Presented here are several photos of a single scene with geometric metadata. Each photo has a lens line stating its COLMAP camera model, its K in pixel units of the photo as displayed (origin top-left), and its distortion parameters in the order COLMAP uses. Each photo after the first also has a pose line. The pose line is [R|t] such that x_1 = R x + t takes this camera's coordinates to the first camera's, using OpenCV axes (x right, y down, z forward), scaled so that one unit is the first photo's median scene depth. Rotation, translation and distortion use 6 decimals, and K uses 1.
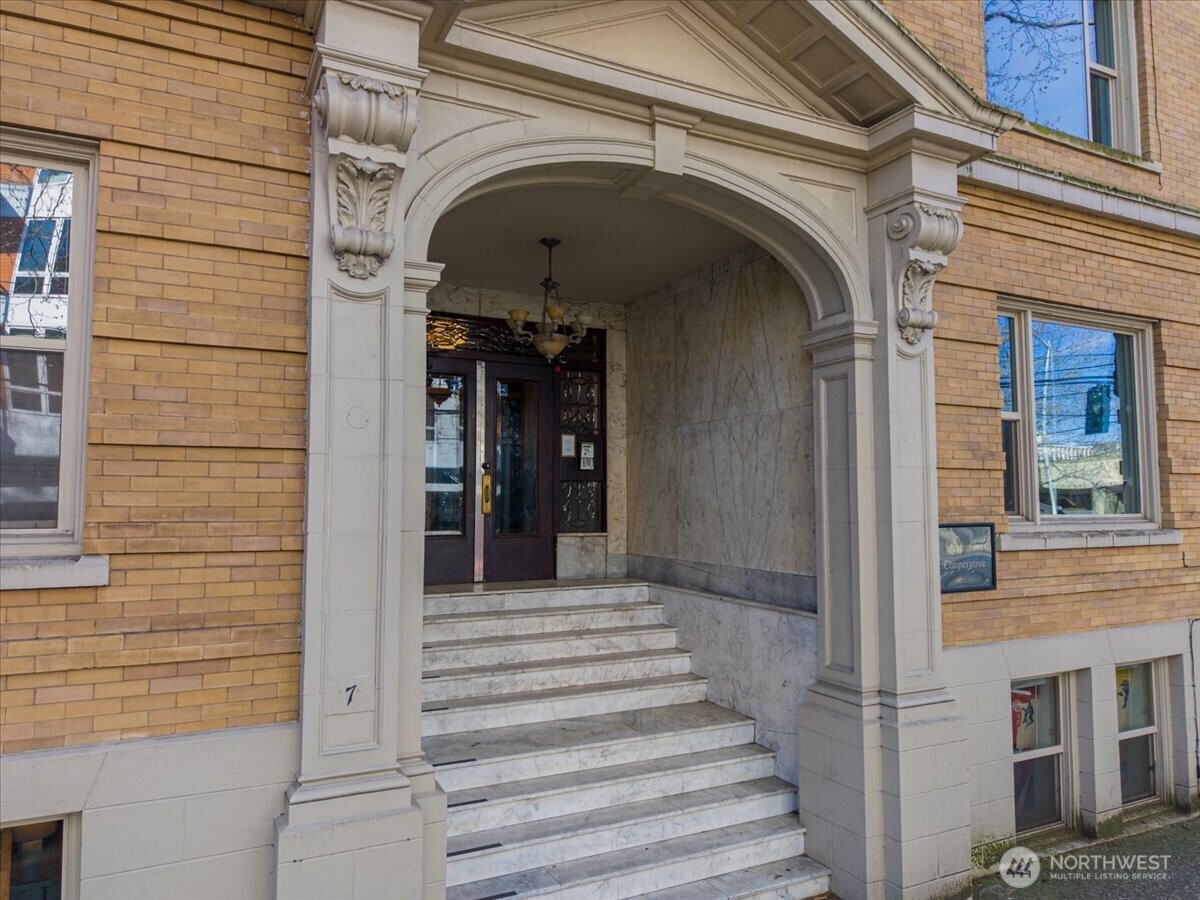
lens RADIAL K [[803.5, 0, 598.5], [0, 803.5, 452.7], [0, 0, 1]] dist [0.028807, -0.035699]
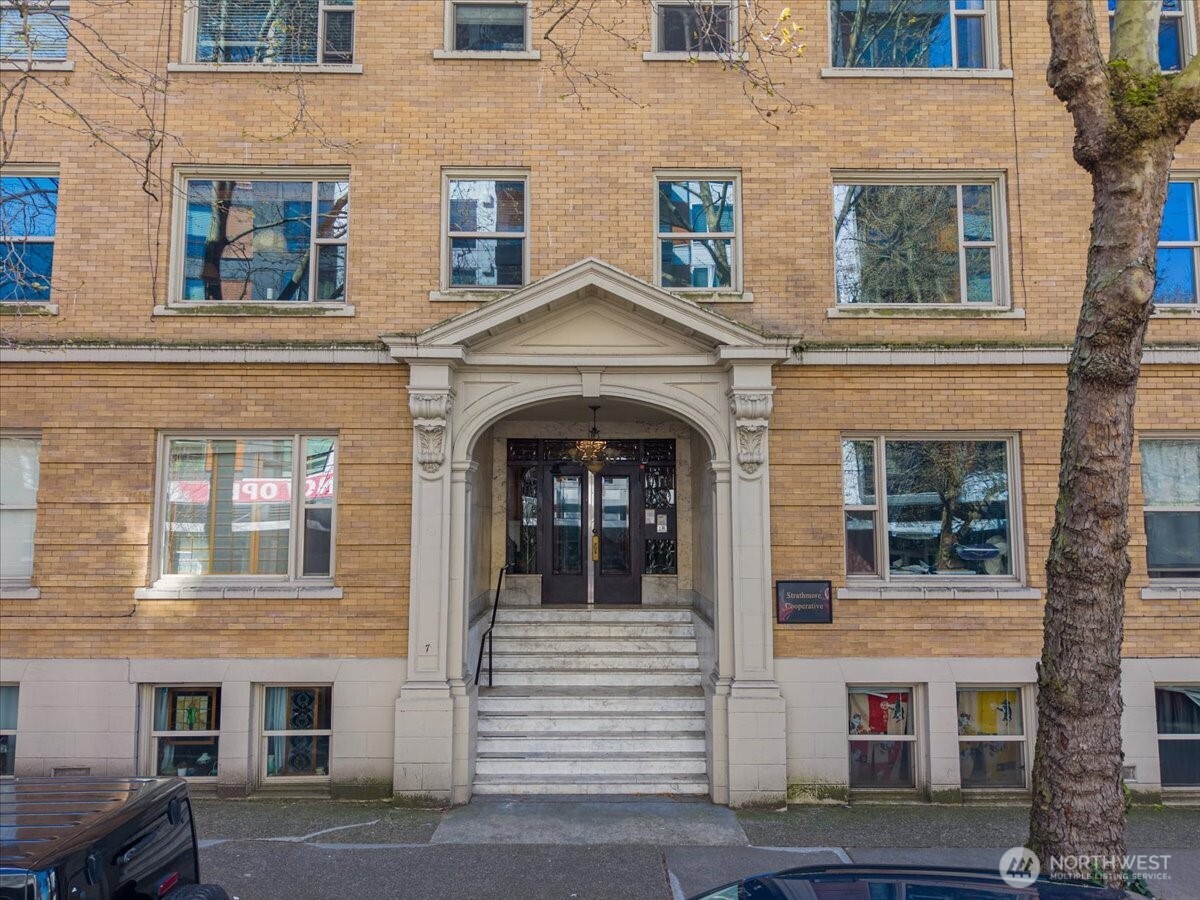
lens RADIAL K [[803.5, 0, 602.4], [0, 803.5, 450.5], [0, 0, 1]] dist [0.028807, -0.035699]
pose [[0.902028, -0.036224, -0.430156, 0.760014], [0.025073, 0.999187, -0.031566, -0.124466], [0.430950, 0.017688, 0.902203, -0.593754]]
